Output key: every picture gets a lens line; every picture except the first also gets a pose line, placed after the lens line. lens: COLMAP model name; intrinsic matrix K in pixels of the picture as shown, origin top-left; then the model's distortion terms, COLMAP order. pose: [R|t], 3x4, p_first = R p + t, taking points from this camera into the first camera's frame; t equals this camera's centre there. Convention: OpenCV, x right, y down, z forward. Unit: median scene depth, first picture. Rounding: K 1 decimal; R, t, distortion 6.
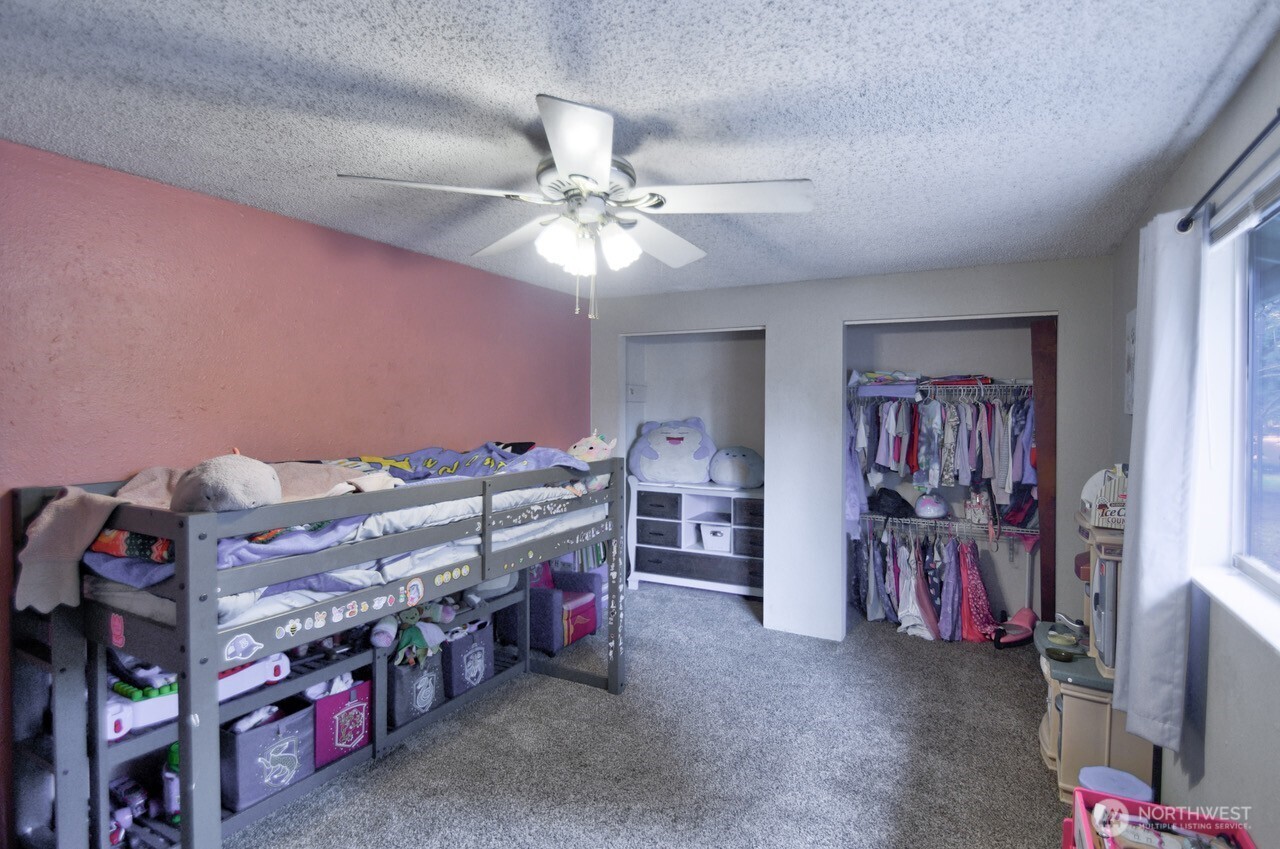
lens RADIAL K [[640.5, 0, 644.4], [0, 640.5, 412.8], [0, 0, 1]] dist [0.013953, -0.021998]
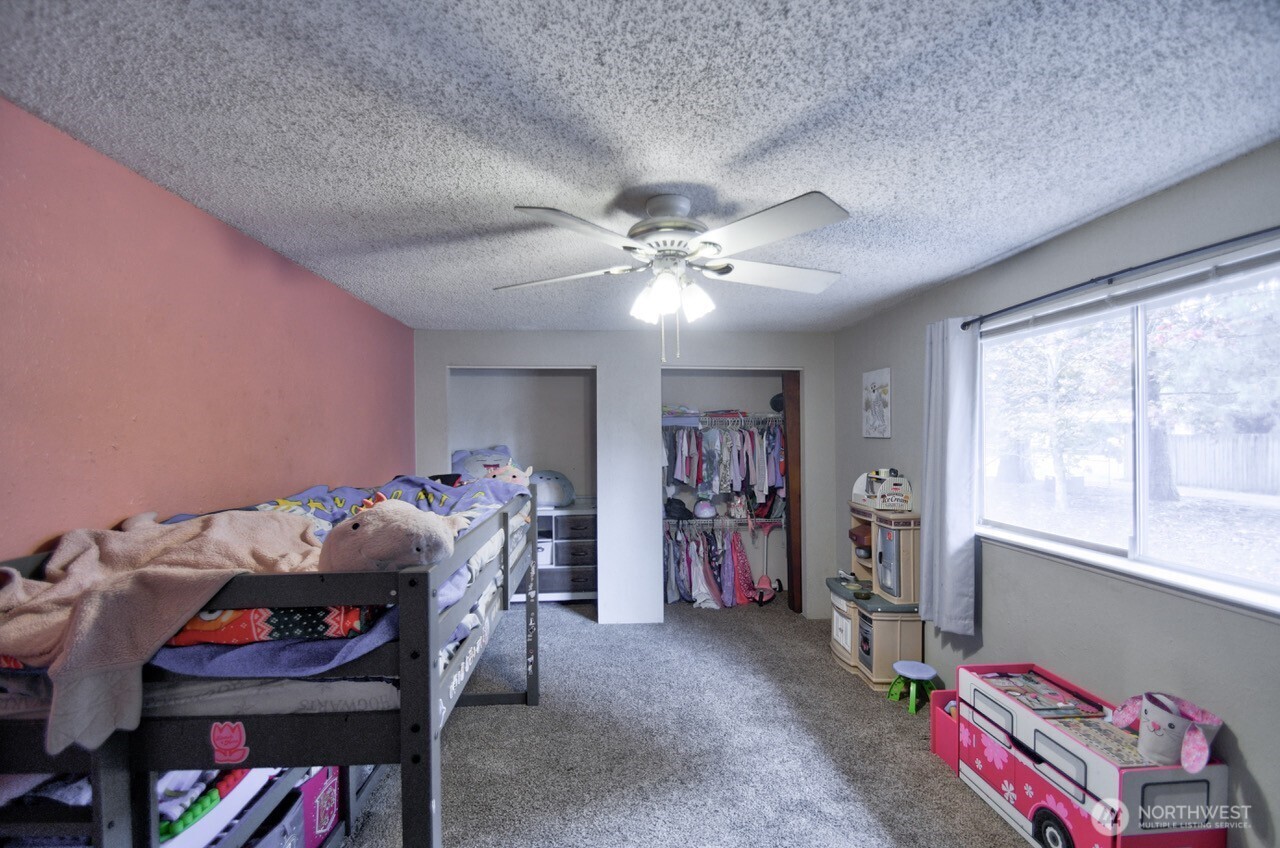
lens RADIAL K [[577.1, 0, 637.0], [0, 577.1, 434.1], [0, 0, 1]] dist [0.003280, -0.013104]
pose [[0.850916, -0.011739, 0.525170, -0.326892], [0.016150, 0.999862, -0.003818, -0.006306], [-0.525053, 0.011730, 0.850989, 0.069172]]
